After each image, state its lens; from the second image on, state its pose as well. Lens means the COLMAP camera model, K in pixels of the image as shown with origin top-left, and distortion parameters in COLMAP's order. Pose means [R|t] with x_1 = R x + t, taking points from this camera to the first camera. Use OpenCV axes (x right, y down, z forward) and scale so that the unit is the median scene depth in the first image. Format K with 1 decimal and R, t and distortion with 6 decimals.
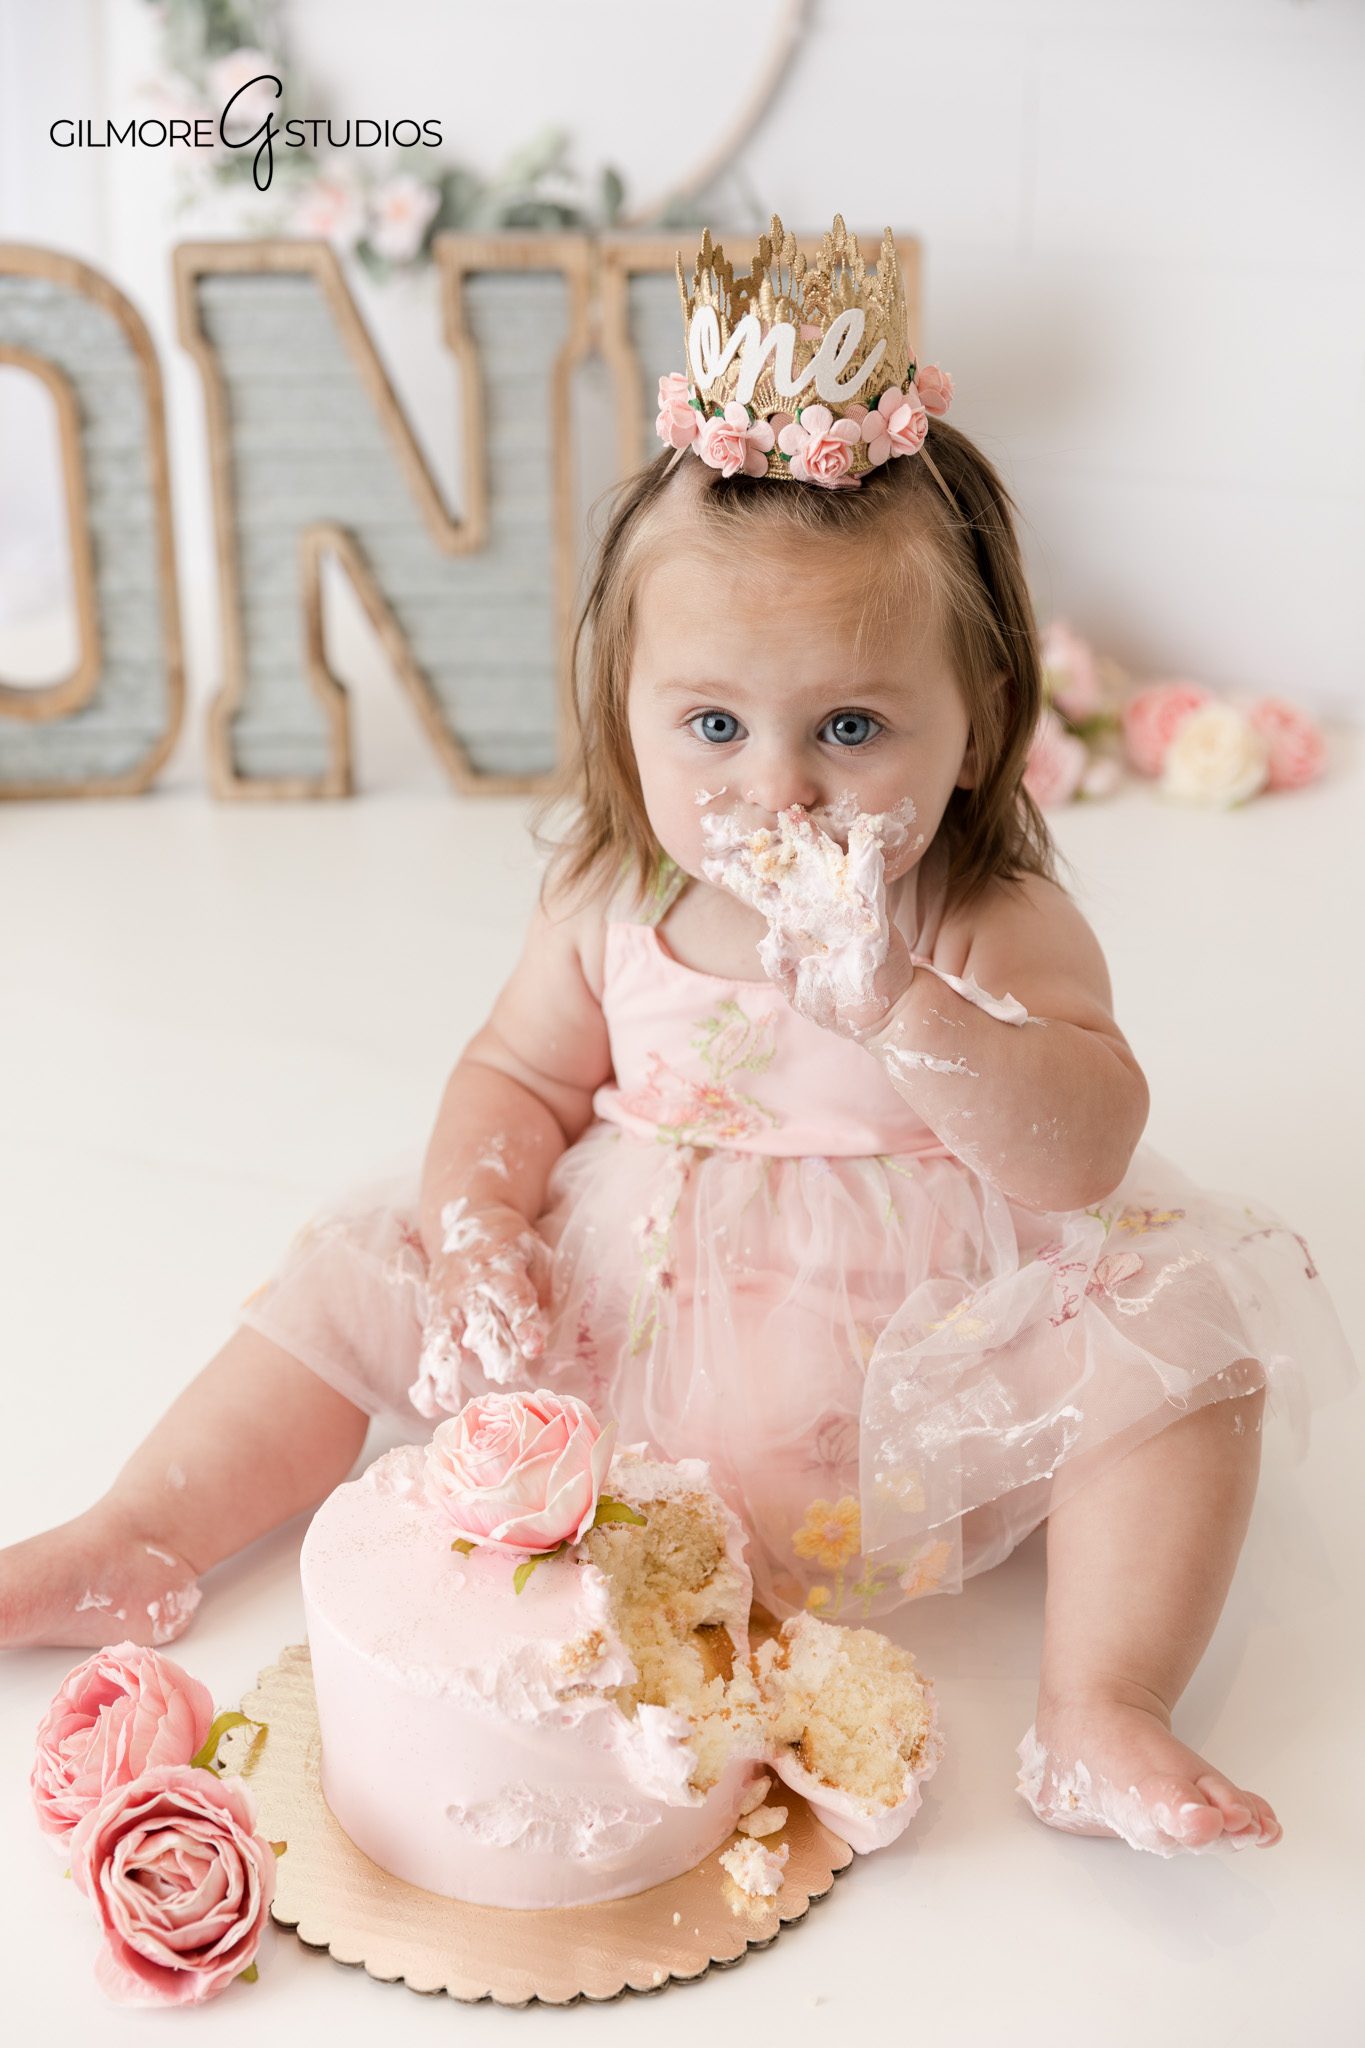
lens RADIAL K [[2725.3, 0, 682.5], [0, 2725.3, 1024.0], [0, 0, 1]] dist [0.074995, 0.005927]
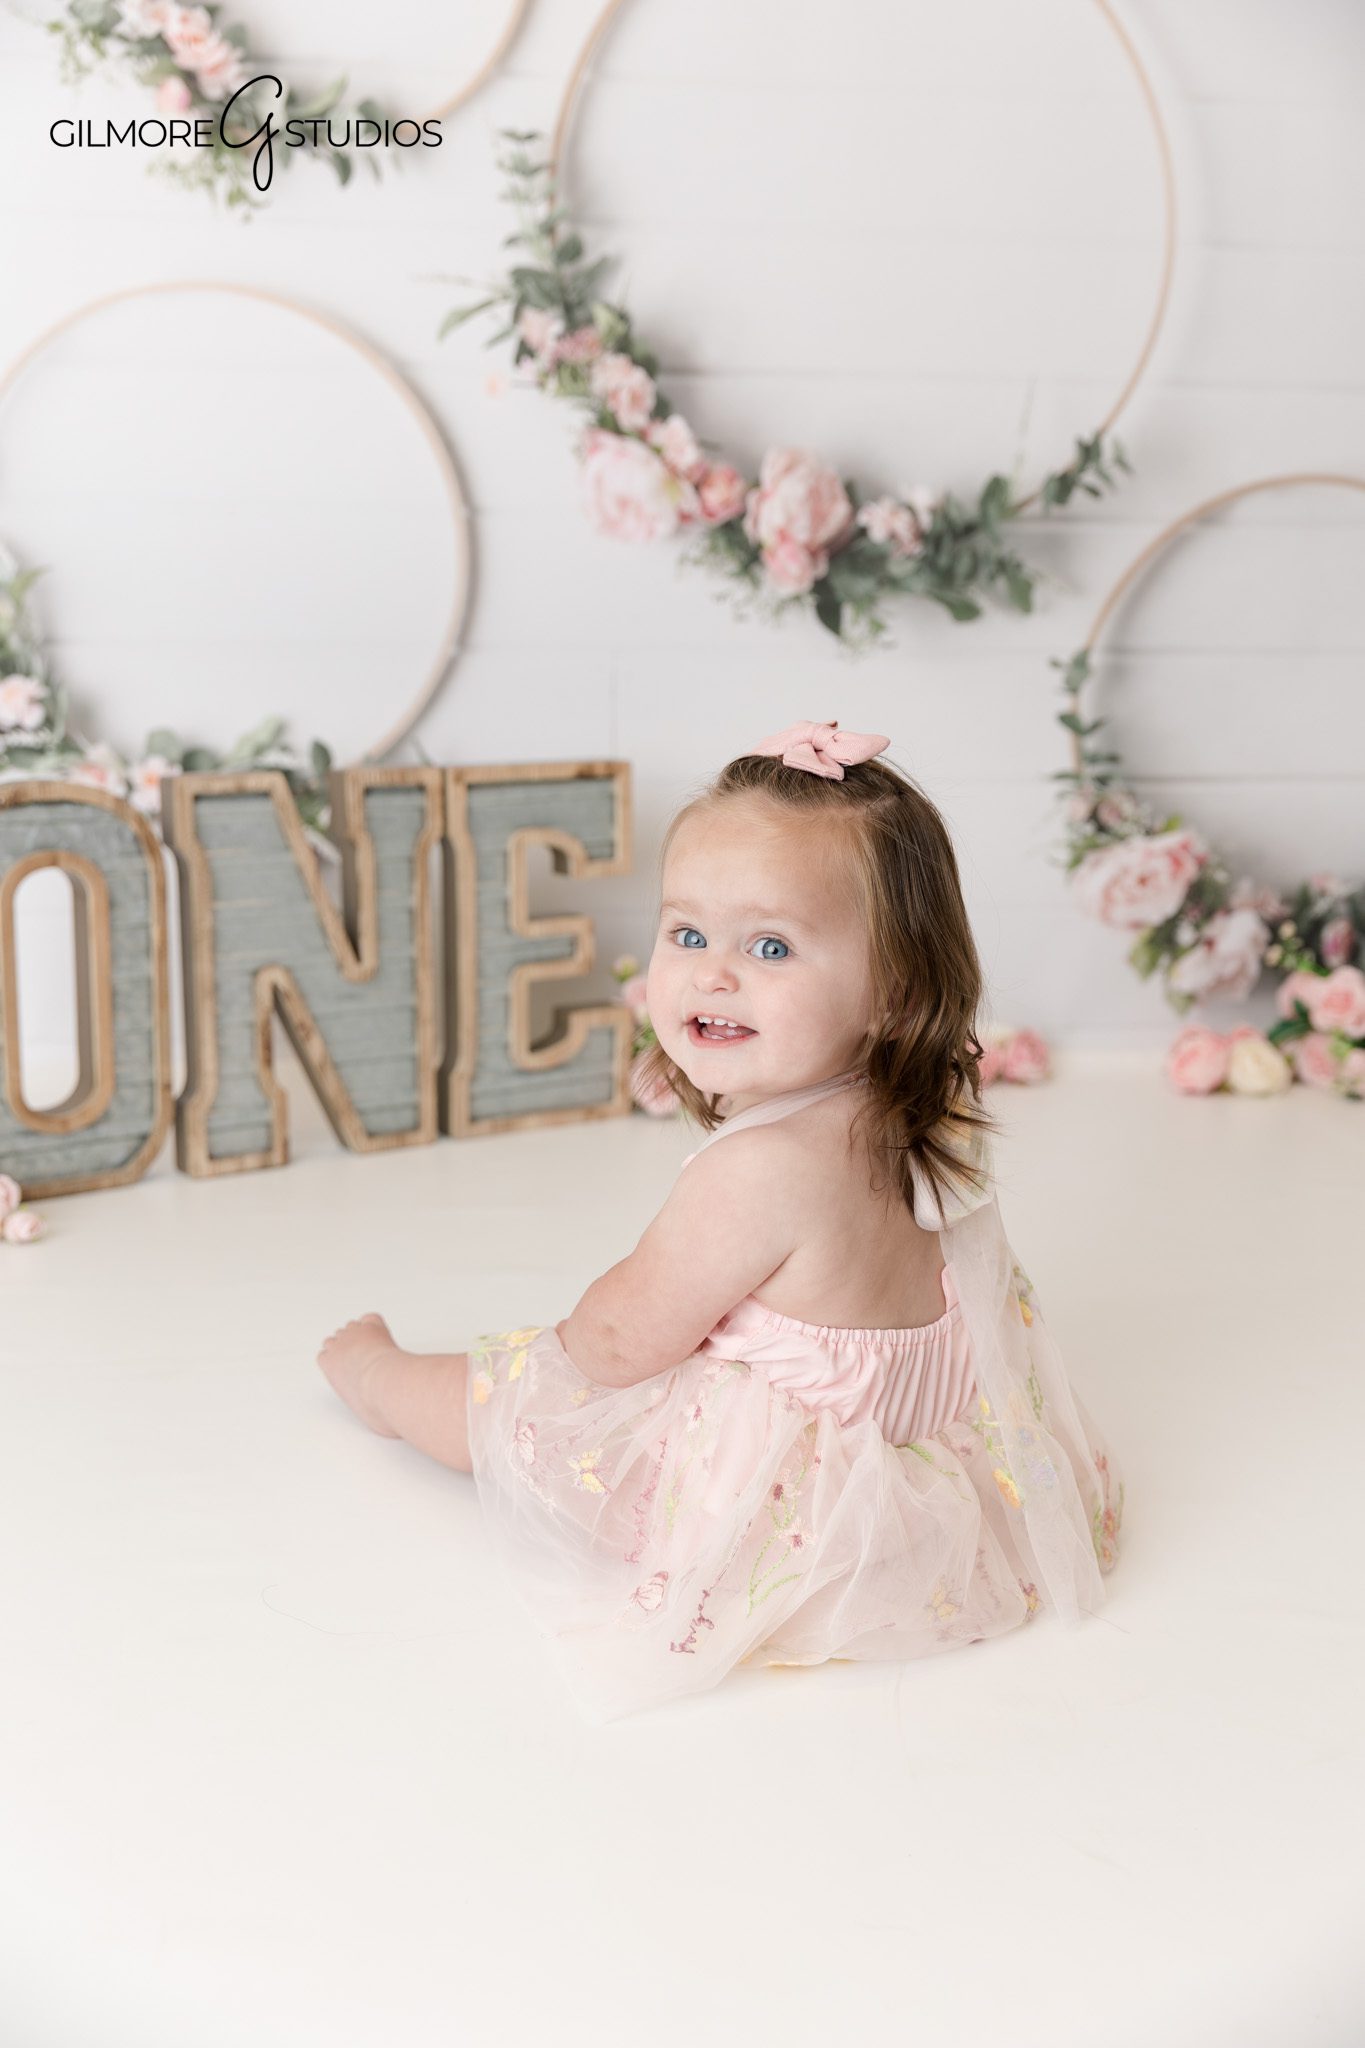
lens RADIAL K [[2199.5, 0, 691.4], [0, 2199.5, 1044.1], [0, 0, 1]] dist [-0.002515, 0.018811]
pose [[0.834924, -0.093083, 0.542437, -0.565499], [0.214643, 0.962621, -0.165194, 0.089113], [-0.506785, 0.254354, 0.823695, -0.031947]]
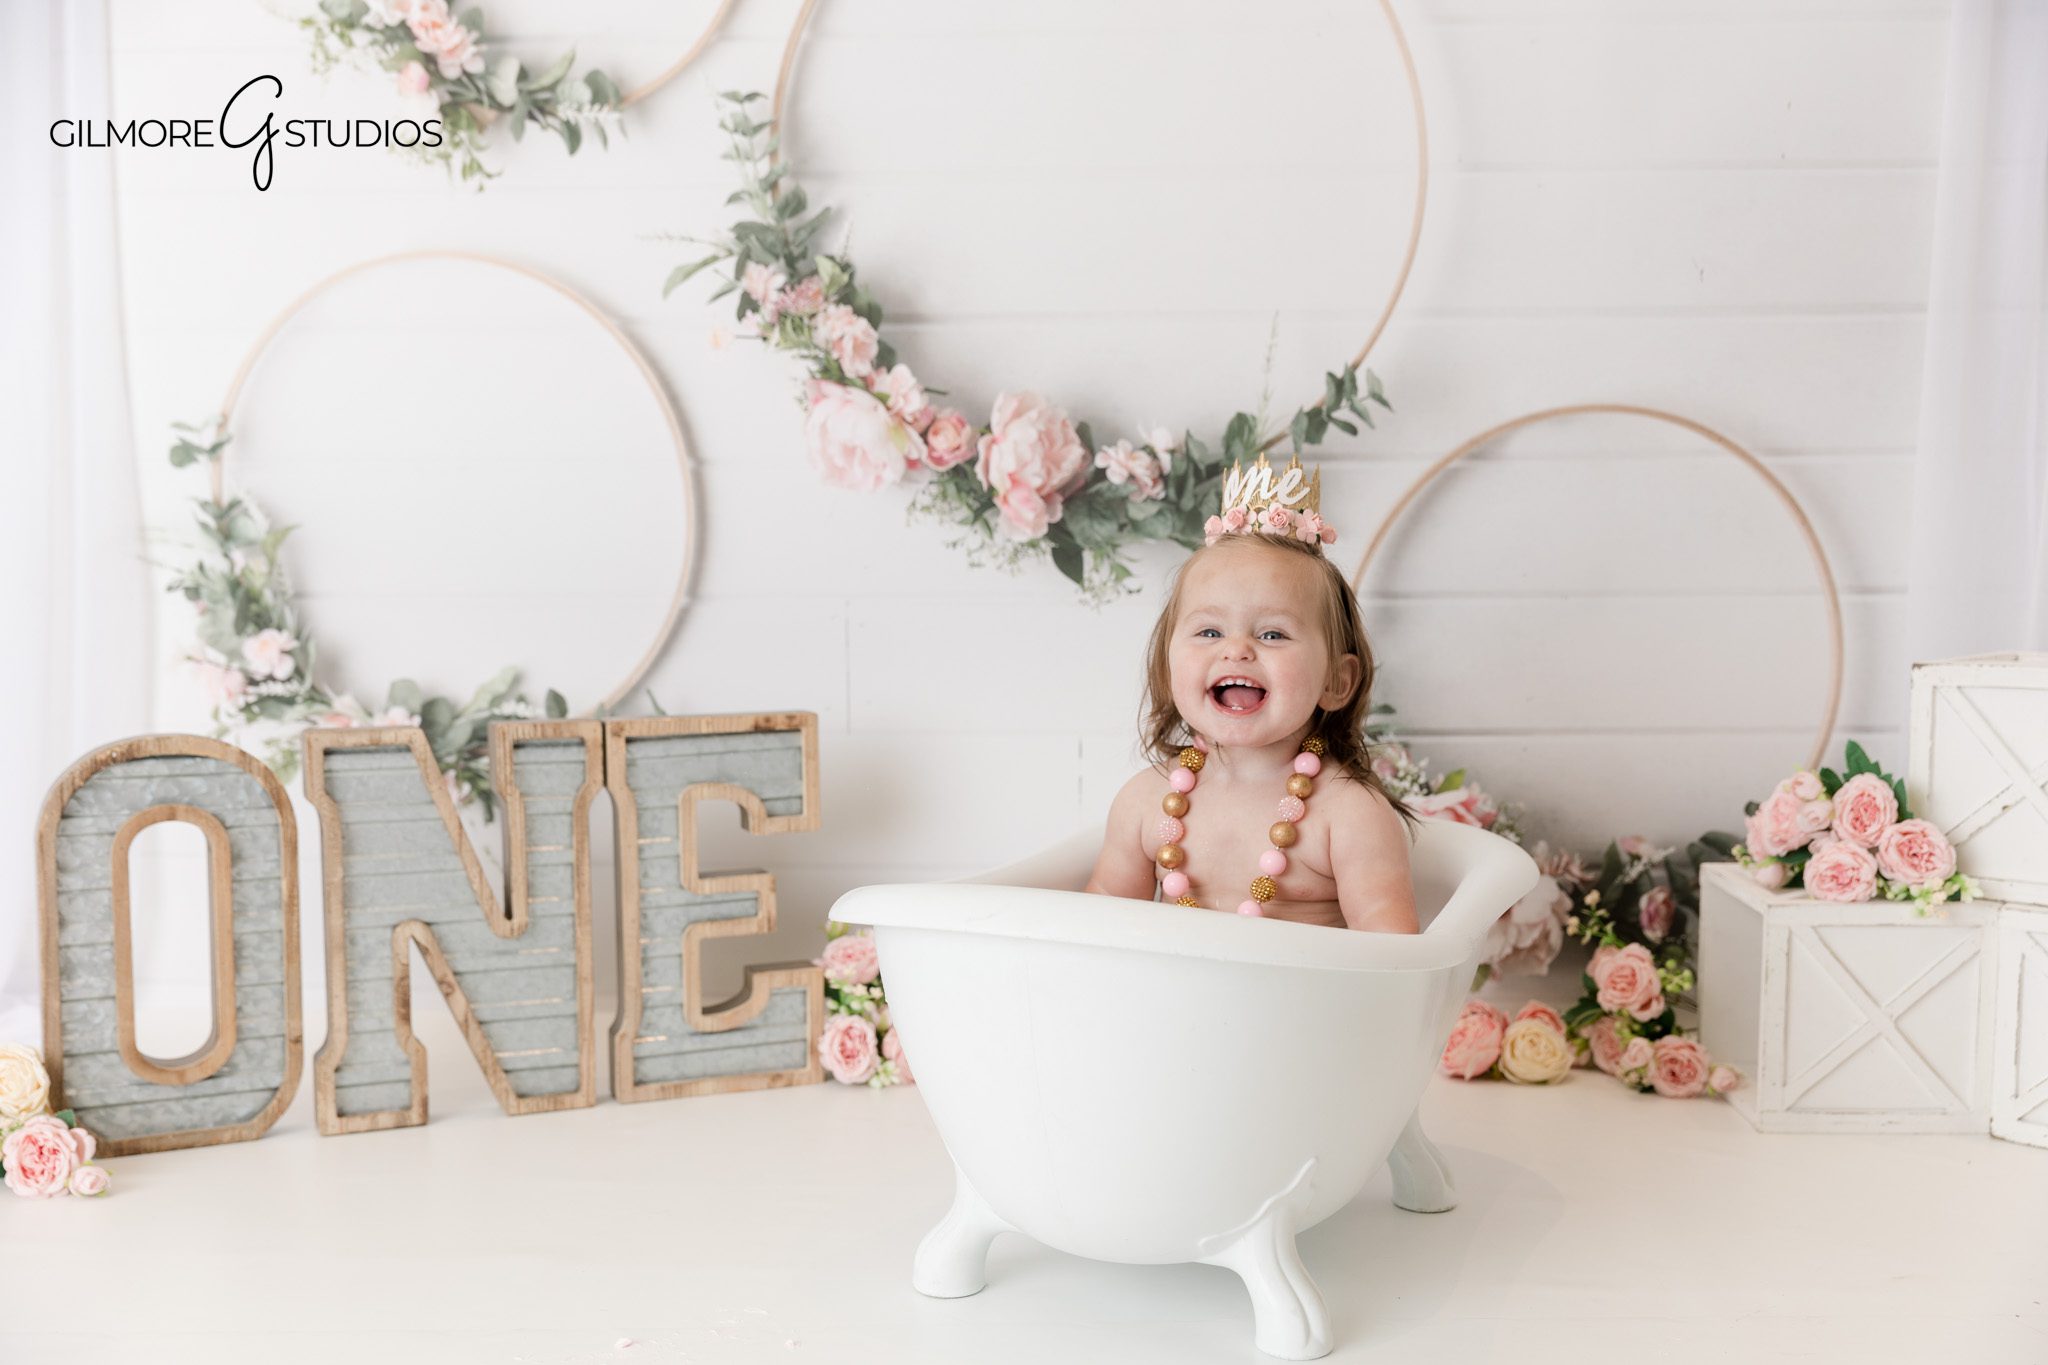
lens RADIAL K [[2199.5, 0, 1008.5], [0, 2199.5, 738.2], [0, 0, 1]] dist [-0.002515, 0.018811]
pose [[0.929871, -0.031221, 0.366559, -0.255134], [0.151131, 0.940851, -0.303248, 0.115349], [-0.335410, 0.337380, 0.879588, -0.118711]]
